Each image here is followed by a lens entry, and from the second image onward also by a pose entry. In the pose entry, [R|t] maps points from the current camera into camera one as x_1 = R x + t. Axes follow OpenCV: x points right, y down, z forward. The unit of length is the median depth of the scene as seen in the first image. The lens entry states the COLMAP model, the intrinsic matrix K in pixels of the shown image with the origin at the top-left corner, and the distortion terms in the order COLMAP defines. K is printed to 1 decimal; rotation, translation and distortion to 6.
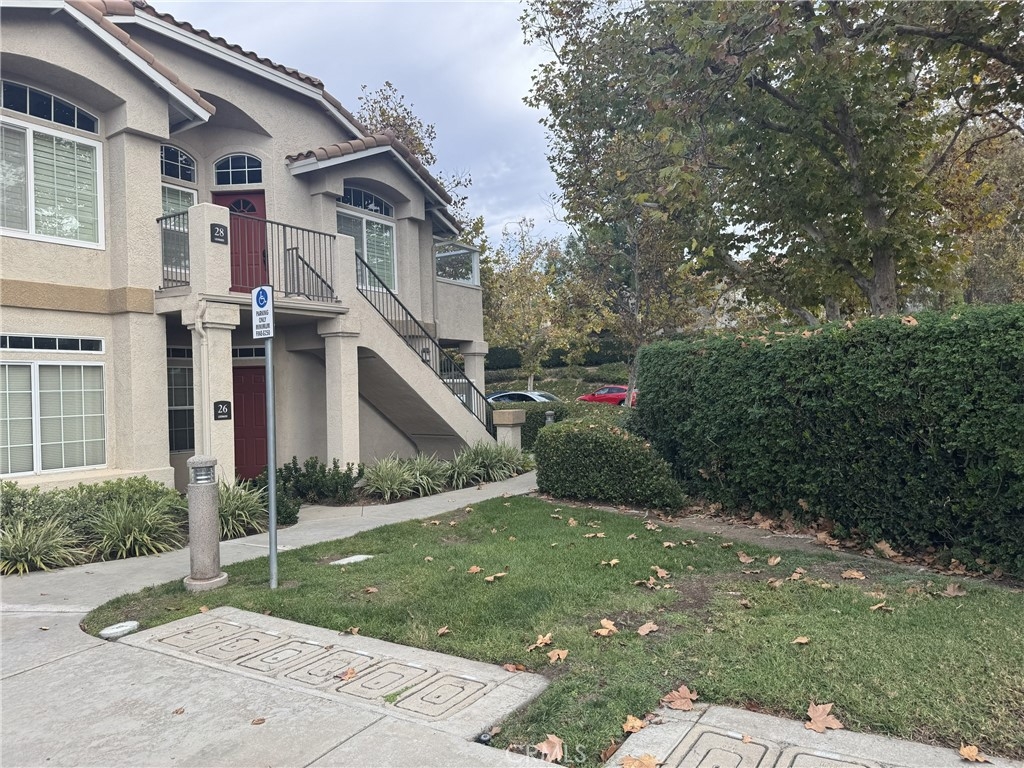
lens RADIAL K [[720.2, 0, 513.0], [0, 720.2, 391.1], [0, 0, 1]] dist [0.050719, -0.053617]
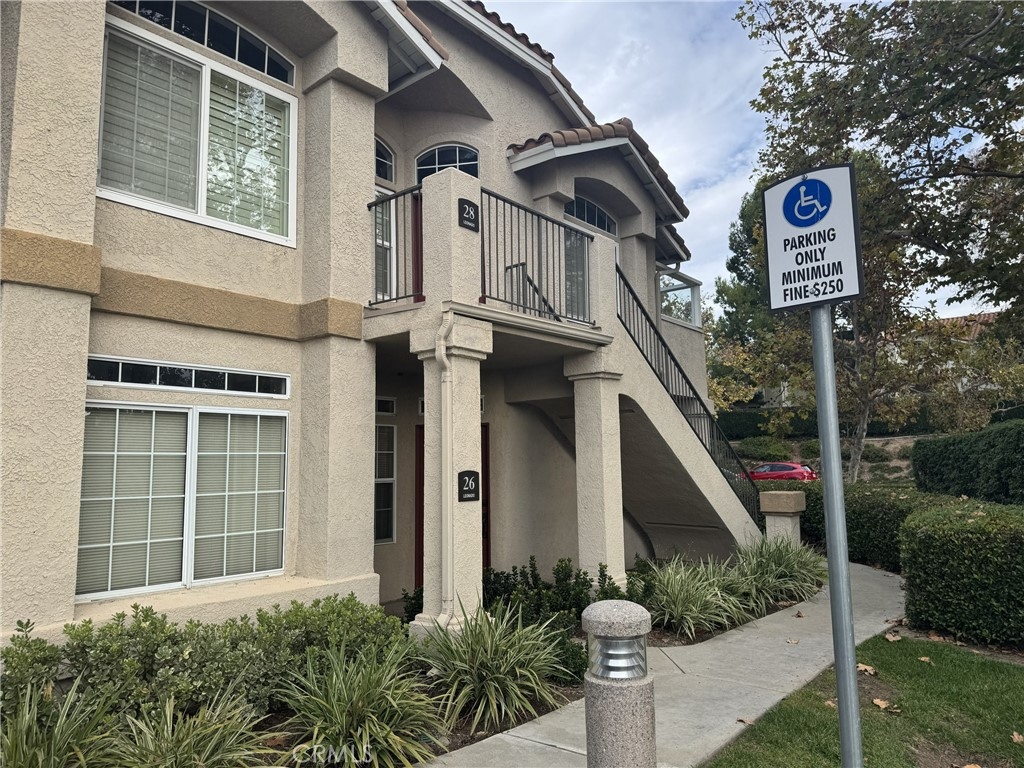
lens RADIAL K [[711.5, 0, 512.0], [0, 711.5, 384.0], [0, 0, 1]] dist [0.174446, -0.299467]
pose [[0.992860, -0.002847, -0.119248, -0.281131], [-0.010943, 0.993326, -0.114821, 0.009290], [0.118778, 0.115306, 0.986203, 0.371629]]
